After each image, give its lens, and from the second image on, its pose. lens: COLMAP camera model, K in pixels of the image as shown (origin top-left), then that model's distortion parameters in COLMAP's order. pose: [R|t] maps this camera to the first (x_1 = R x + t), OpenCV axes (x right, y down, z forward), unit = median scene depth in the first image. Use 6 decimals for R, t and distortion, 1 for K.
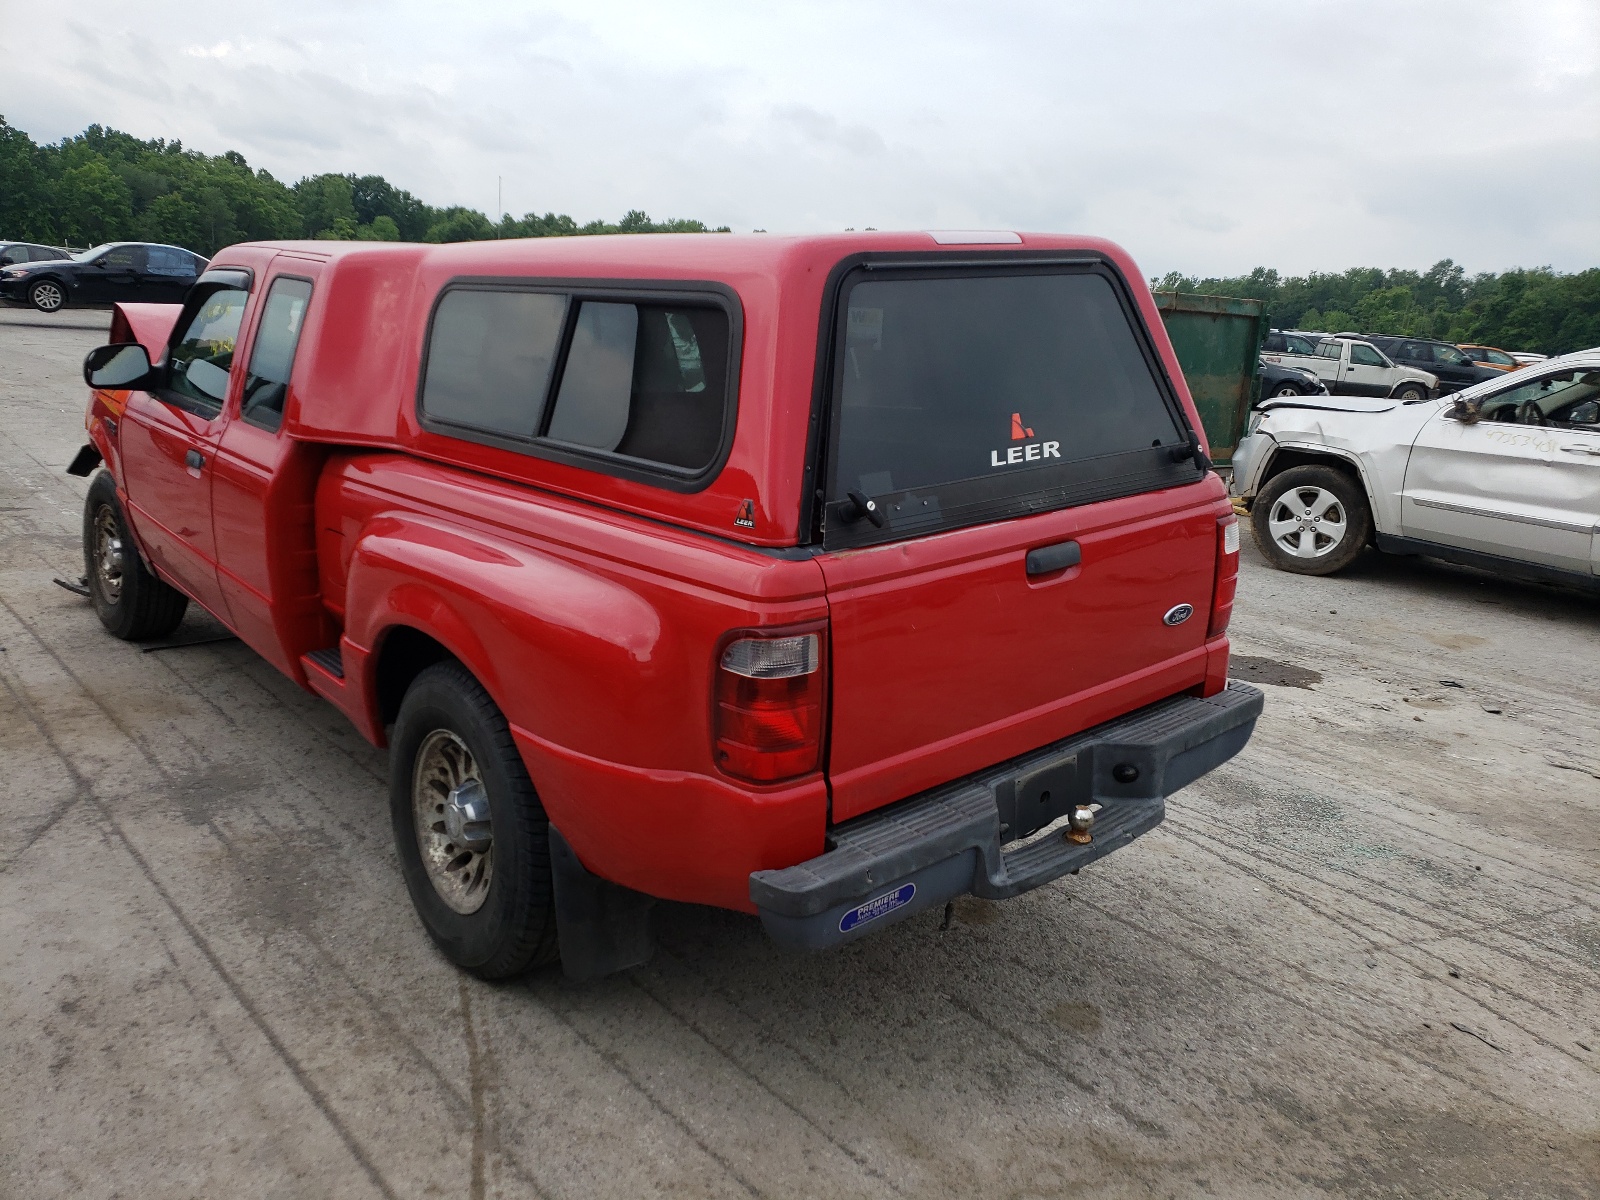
lens RADIAL K [[1301.2, 0, 800.0], [0, 1301.2, 600.0], [0, 0, 1]] dist [0.008195, 0.004115]
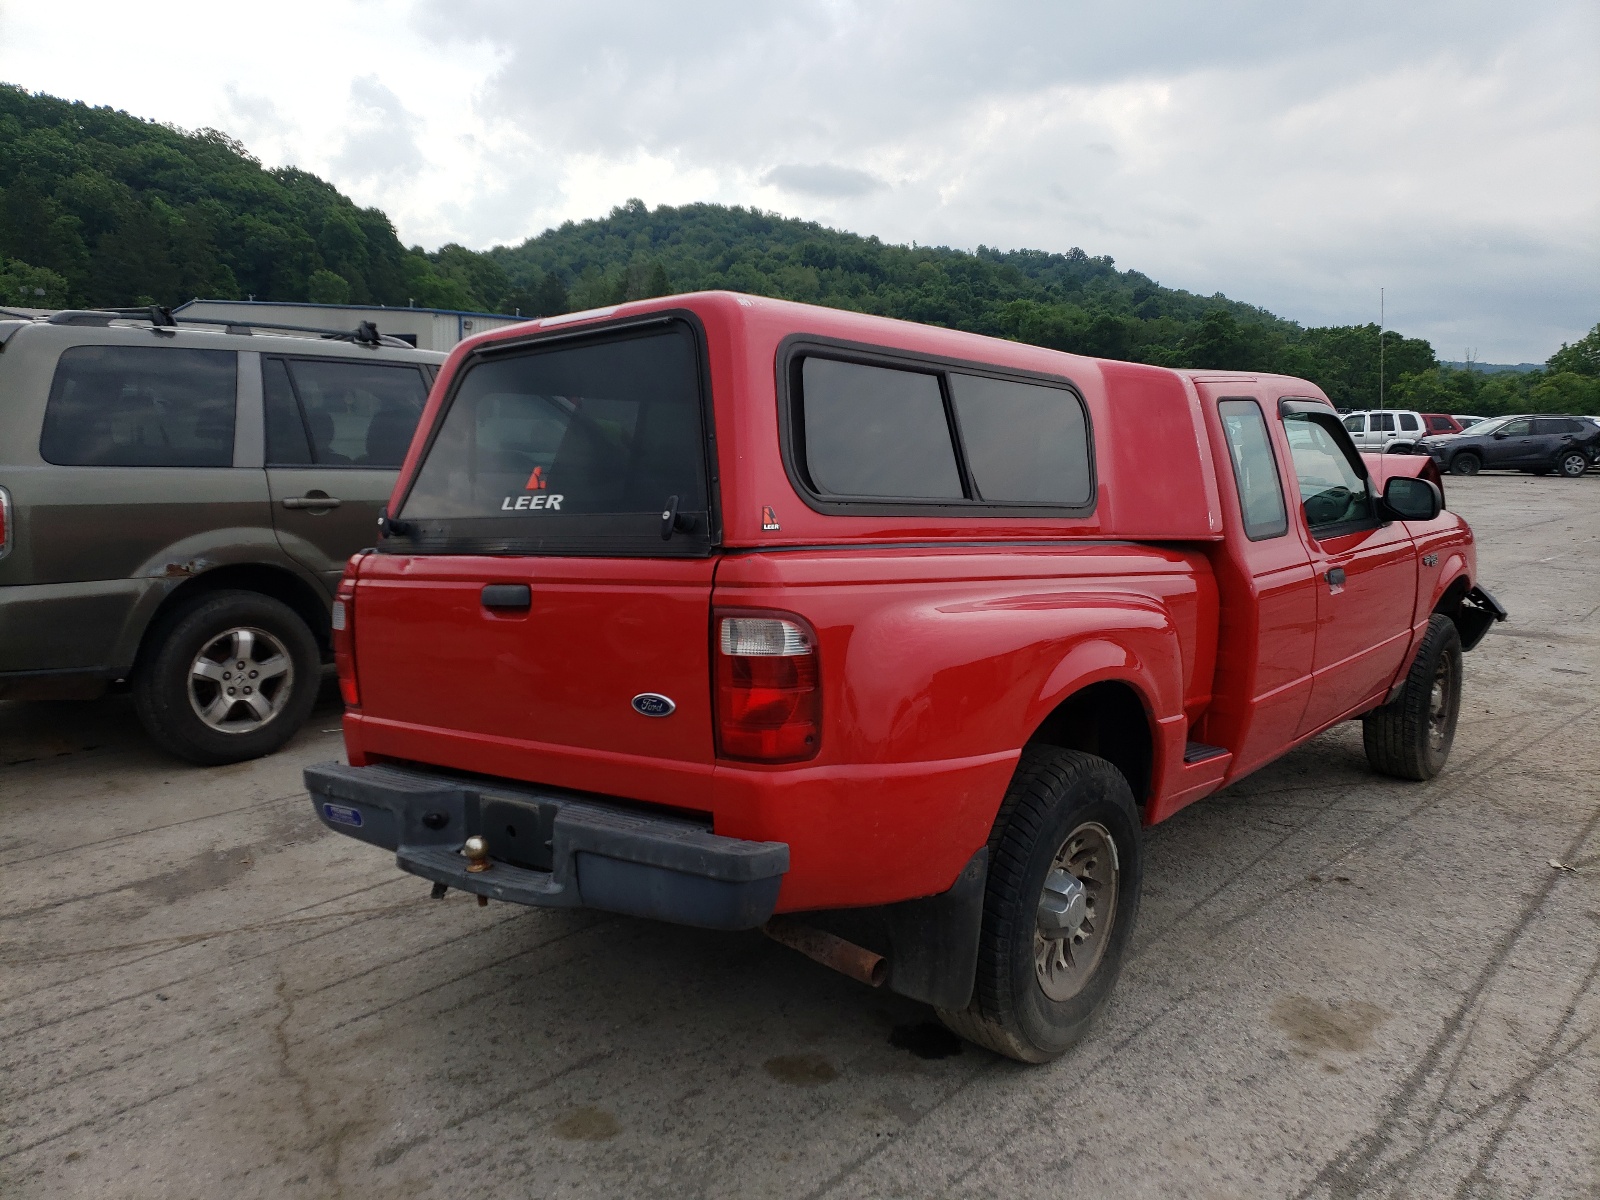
lens RADIAL K [[1301.2, 0, 800.0], [0, 1301.2, 600.0], [0, 0, 1]] dist [0.008195, 0.004115]
pose [[0.203045, 0.087662, -0.975238, 1.271528], [-0.230358, 0.972306, 0.039438, -0.126249], [0.951687, 0.216646, 0.217615, 0.980767]]
